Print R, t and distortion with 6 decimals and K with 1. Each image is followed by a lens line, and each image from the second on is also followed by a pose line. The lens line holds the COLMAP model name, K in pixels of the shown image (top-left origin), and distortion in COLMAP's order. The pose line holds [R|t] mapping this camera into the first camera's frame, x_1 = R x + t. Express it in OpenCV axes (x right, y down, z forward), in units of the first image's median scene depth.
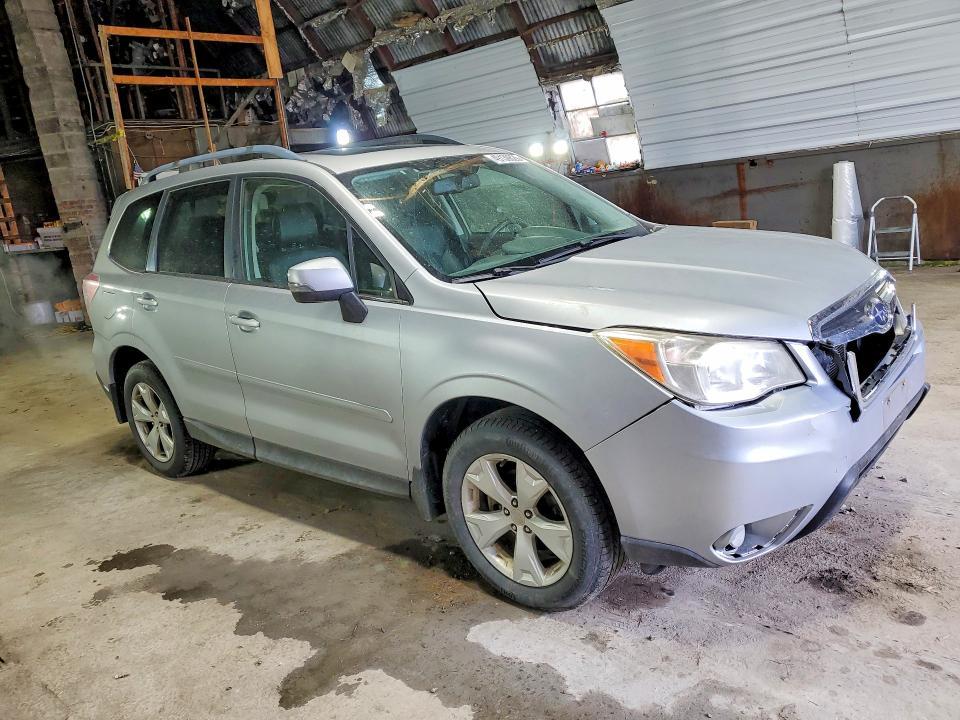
lens RADIAL K [[744.2, 0, 480.0], [0, 744.2, 360.0], [0, 0, 1]] dist [0.023586, 0.004968]
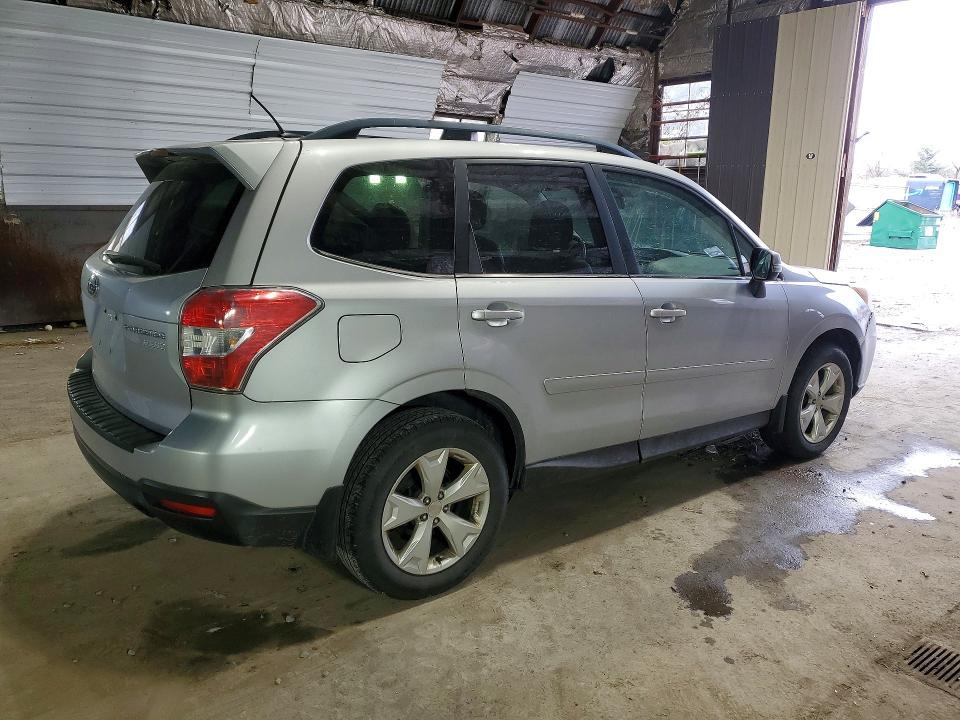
lens RADIAL K [[744.2, 0, 480.0], [0, 744.2, 360.0], [0, 0, 1]] dist [0.023586, 0.004968]
pose [[0.197696, -0.086487, 0.976441, -1.247389], [0.195514, 0.979565, 0.047179, -0.080061], [-0.960568, 0.181581, 0.210566, 0.967860]]
